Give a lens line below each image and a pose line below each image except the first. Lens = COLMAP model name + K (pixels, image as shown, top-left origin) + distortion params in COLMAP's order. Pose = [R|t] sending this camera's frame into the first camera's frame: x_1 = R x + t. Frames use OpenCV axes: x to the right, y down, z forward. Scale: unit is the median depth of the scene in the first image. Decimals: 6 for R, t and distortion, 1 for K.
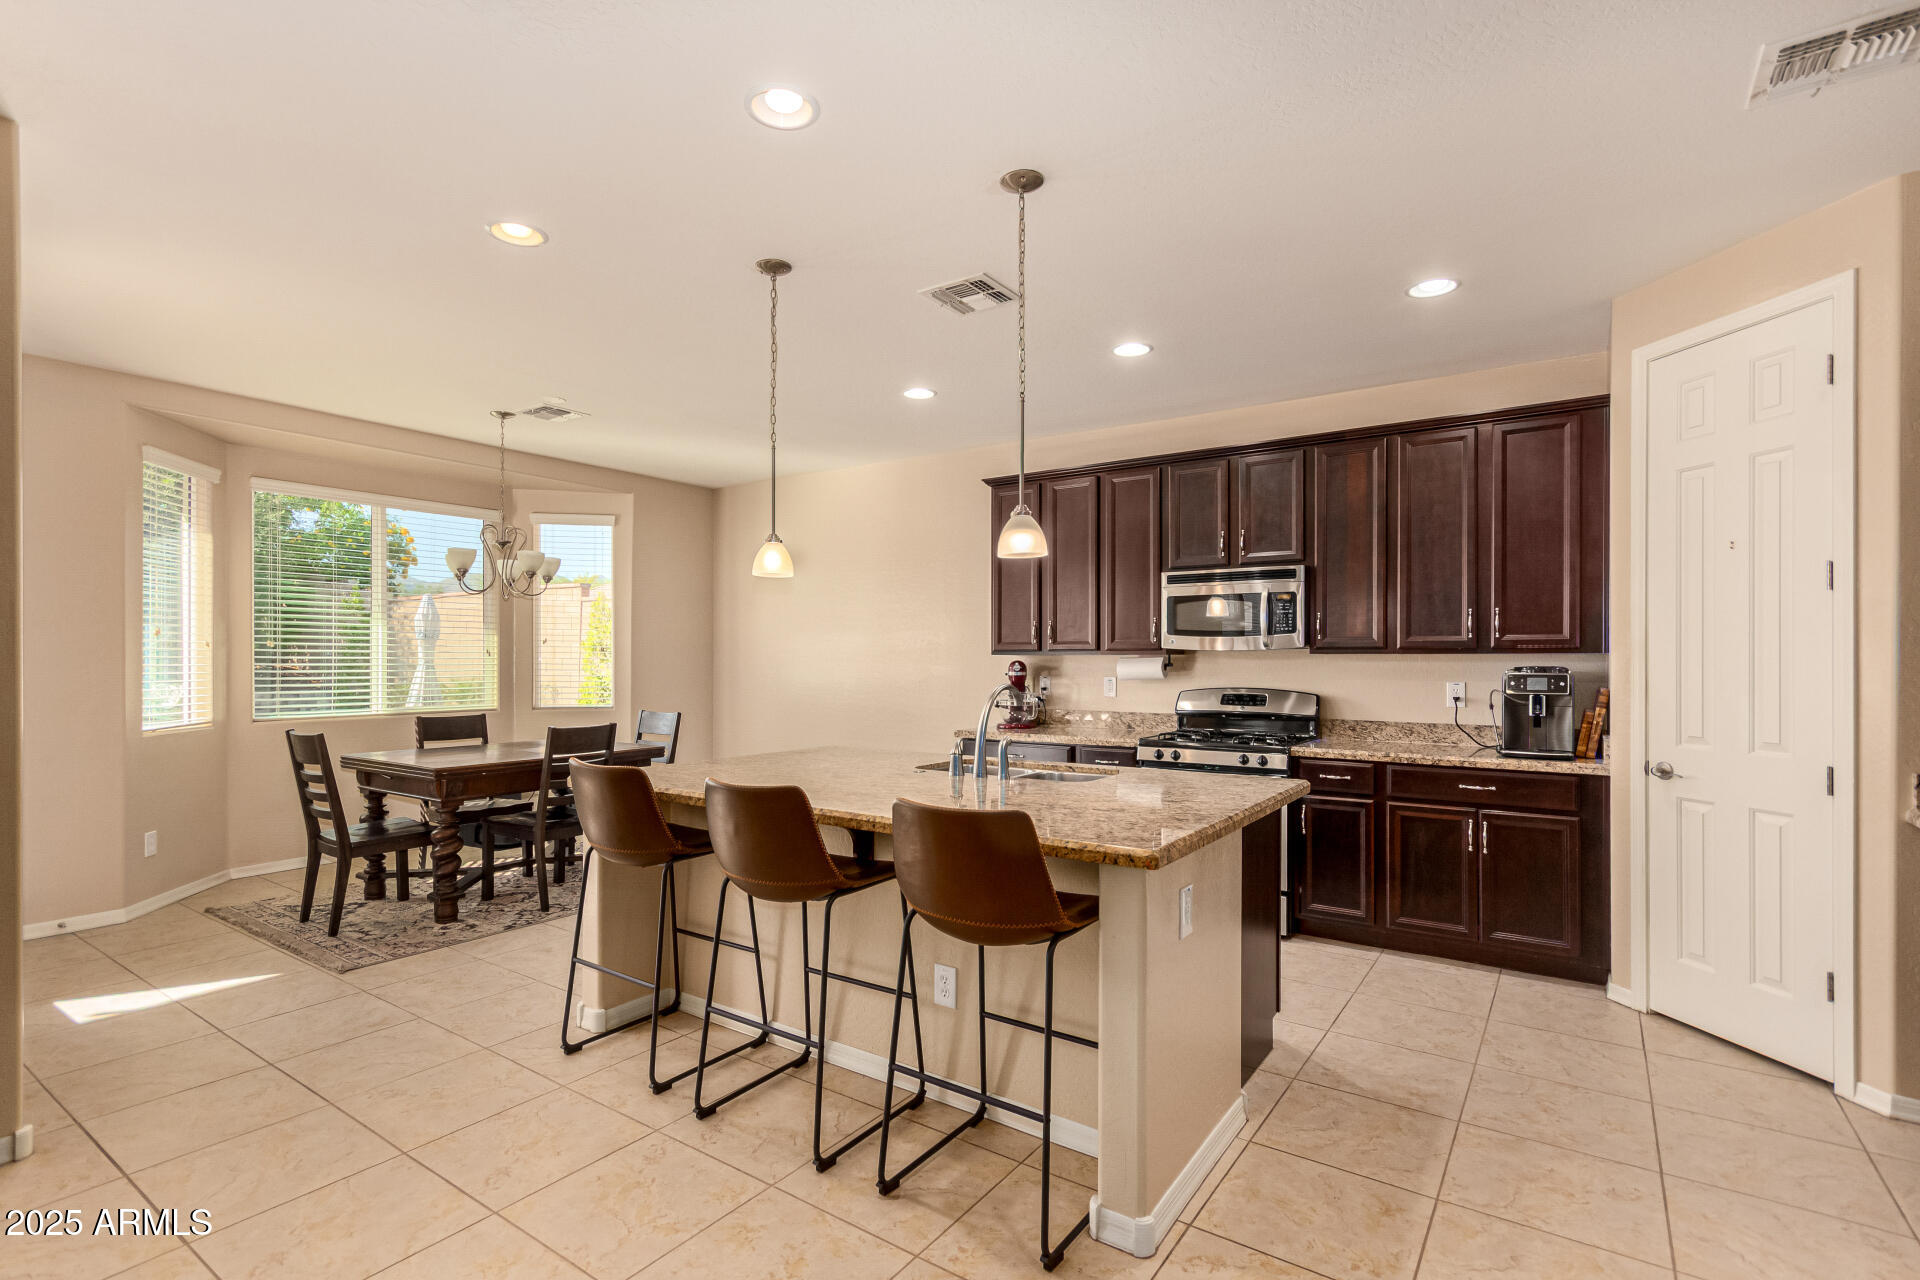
lens RADIAL K [[907.1, 0, 953.6], [0, 907.1, 645.5], [0, 0, 1]] dist [0.009136, 0.002513]
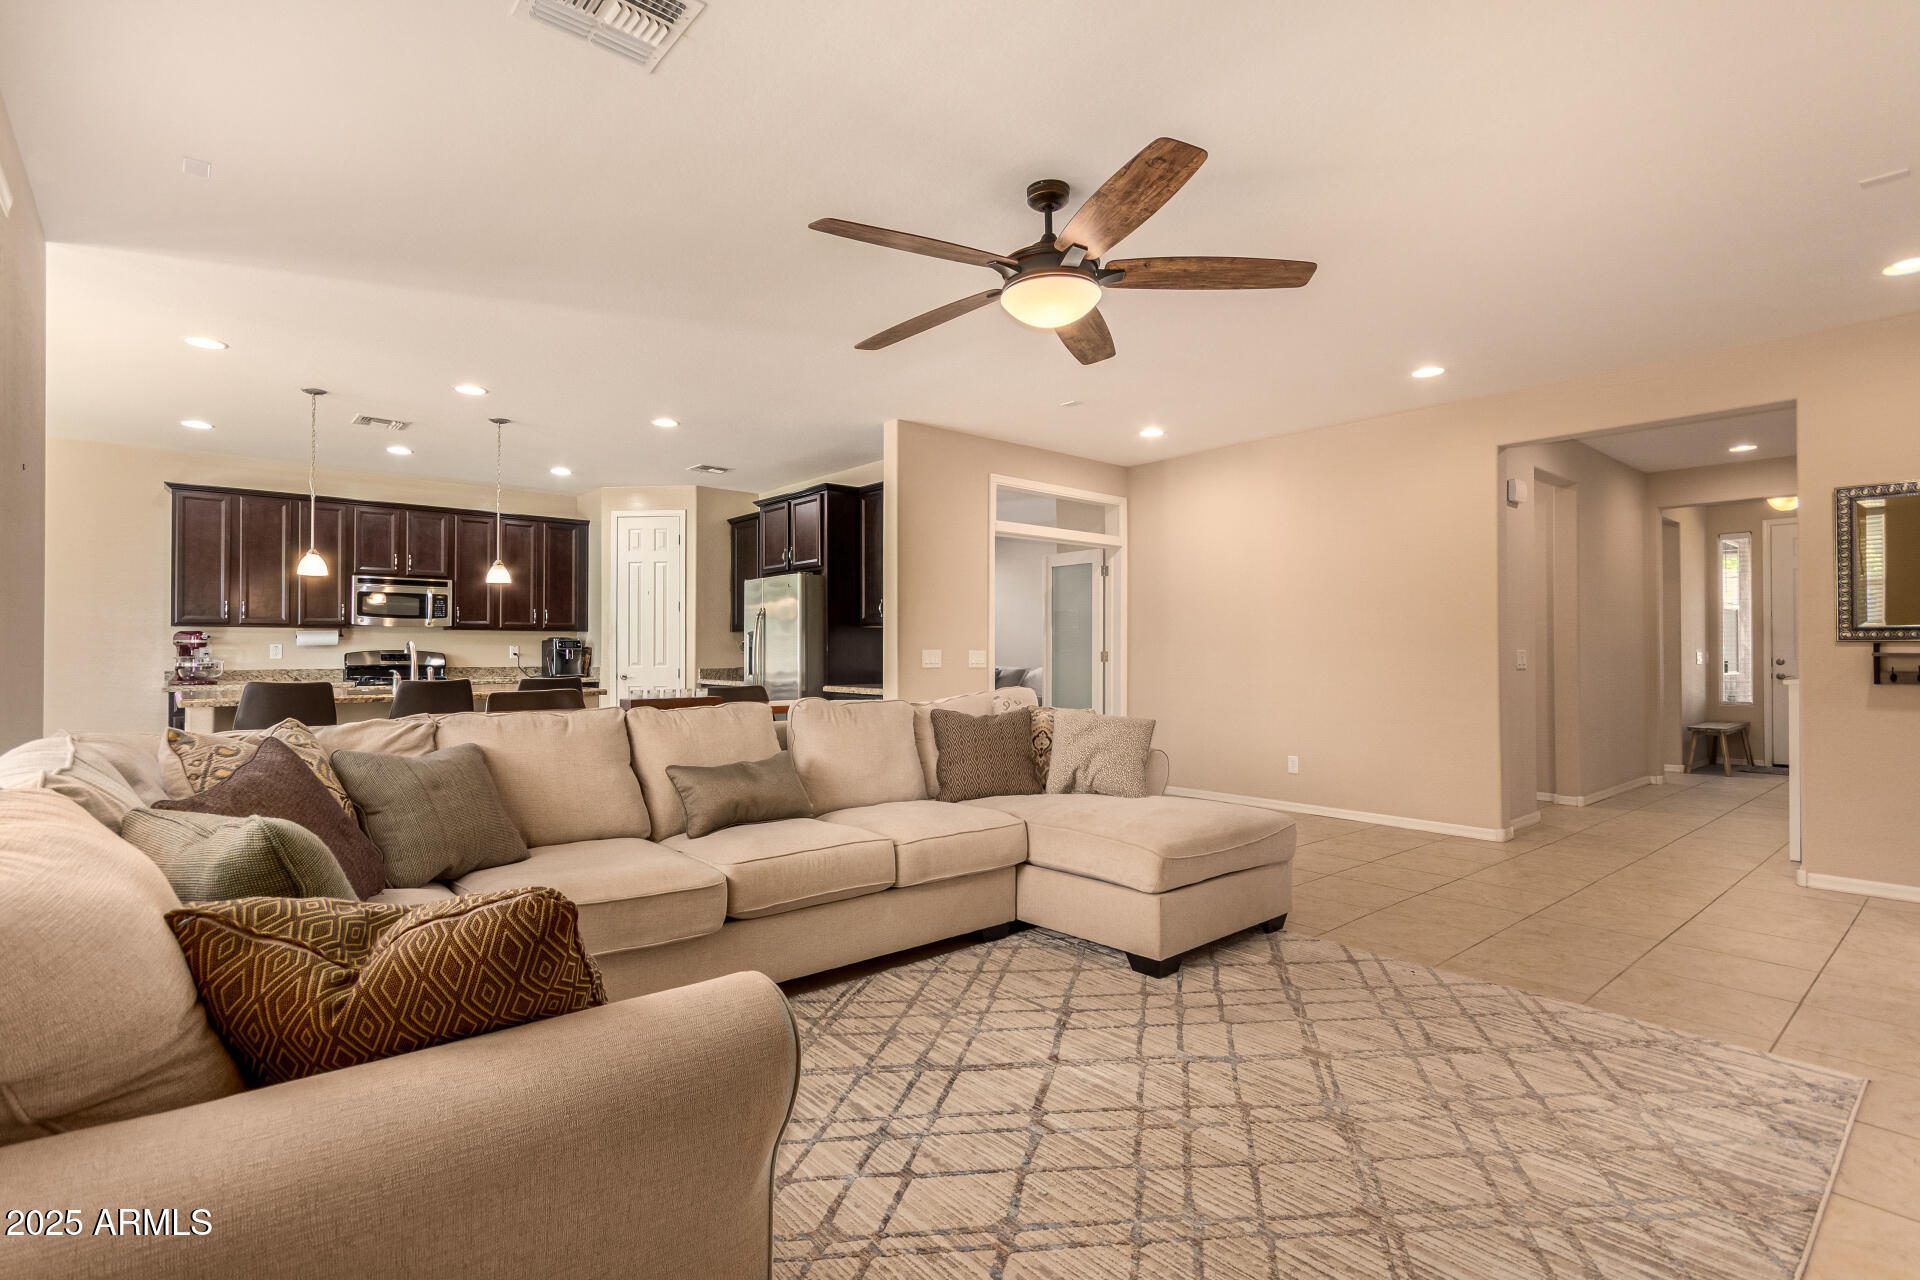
lens RADIAL K [[907.1, 0, 960.8], [0, 907.1, 645.4], [0, 0, 1]] dist [0.009136, 0.002513]
pose [[0.244369, 0.006392, 0.969661, -1.107155], [-0.013960, 0.999898, -0.003073, 0.031590], [-0.969582, -0.012786, 0.244433, -0.416475]]
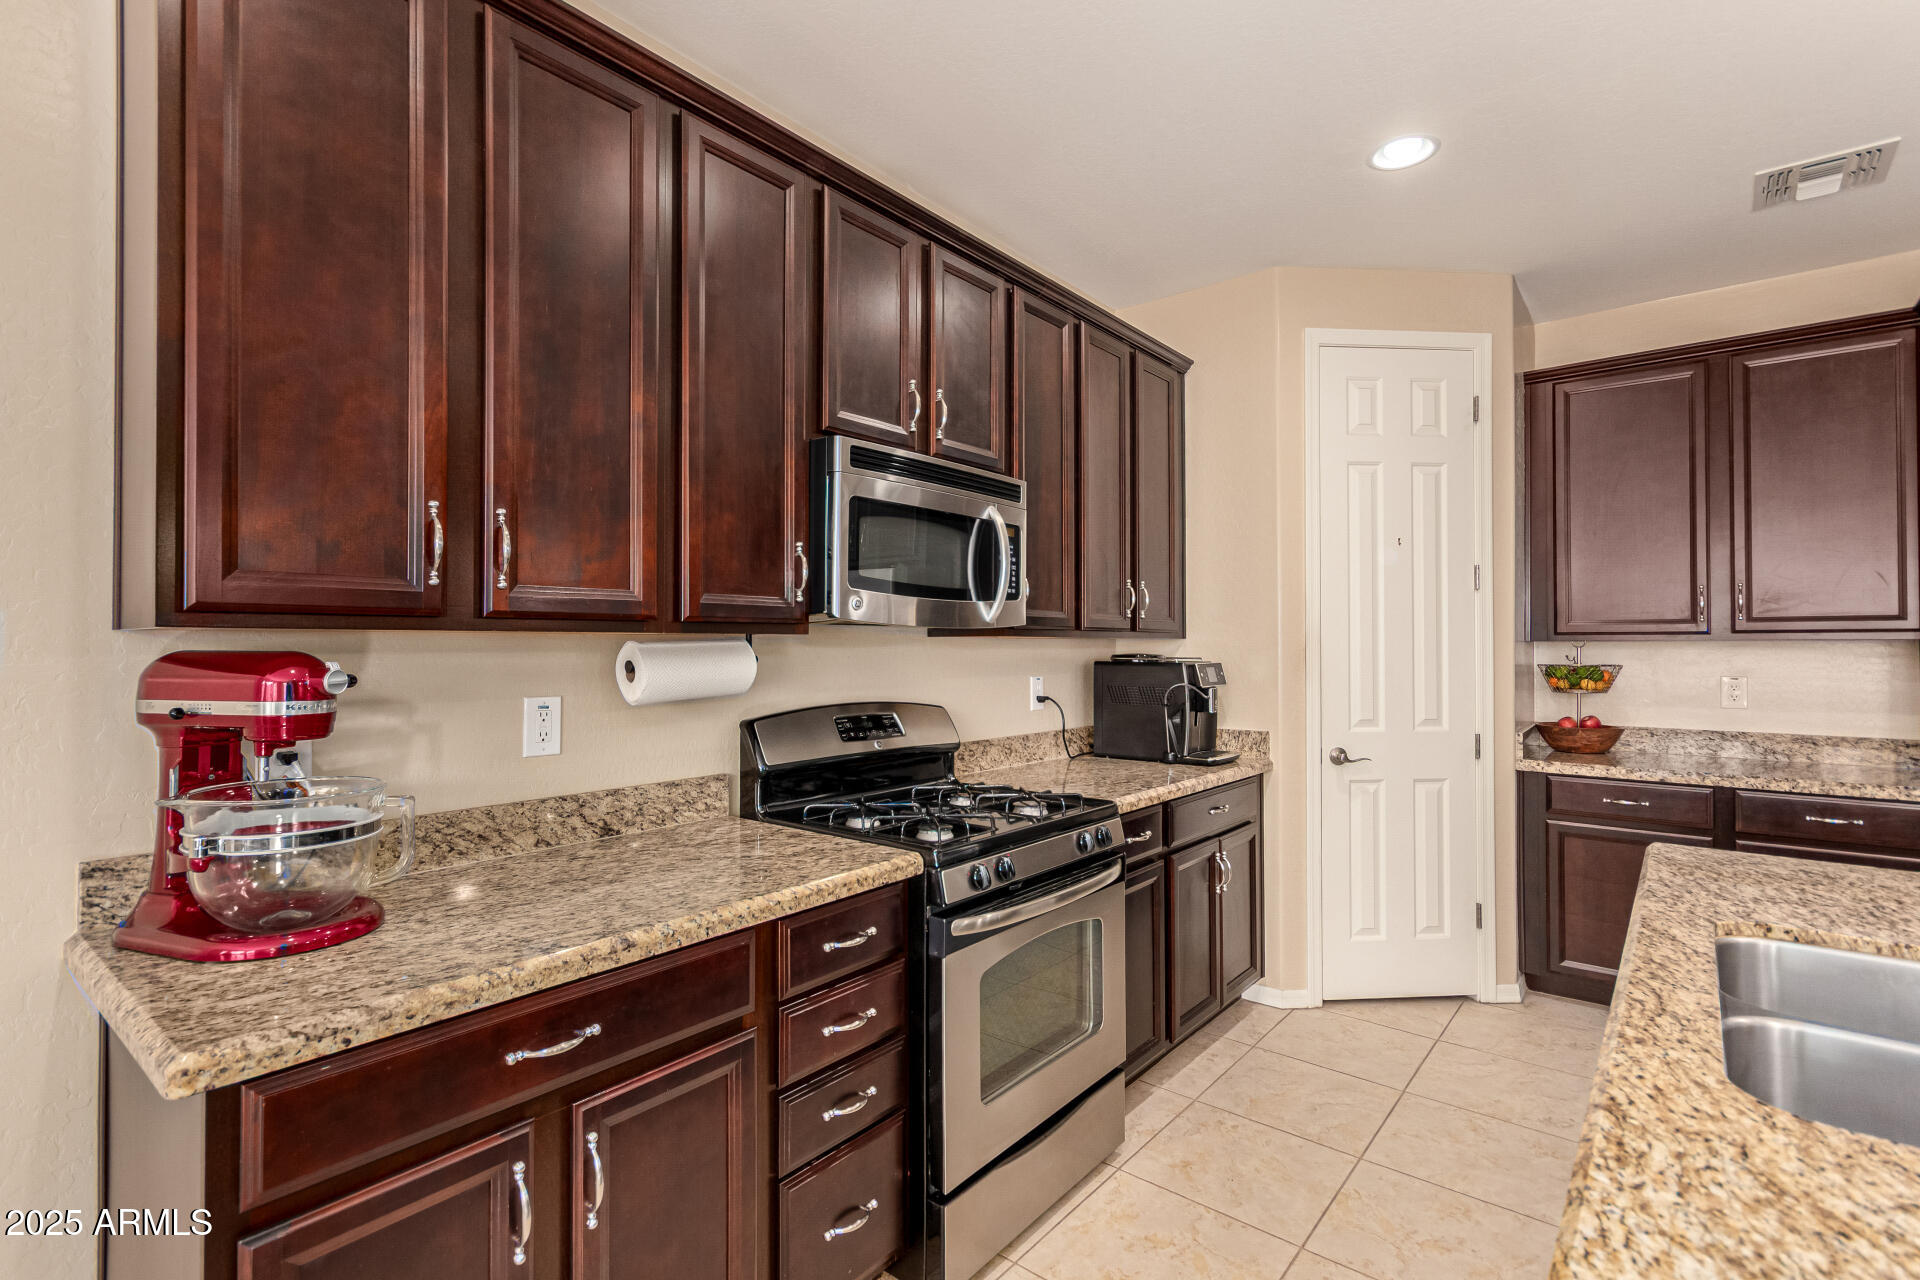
lens RADIAL K [[907.1, 0, 947.8], [0, 907.1, 640.7], [0, 0, 1]] dist [0.009136, 0.002513]
pose [[0.081881, 0.001065, 0.996642, -0.188410], [-0.017953, 0.999839, 0.000407, 0.012196], [-0.996480, -0.017926, 0.081886, 0.993736]]
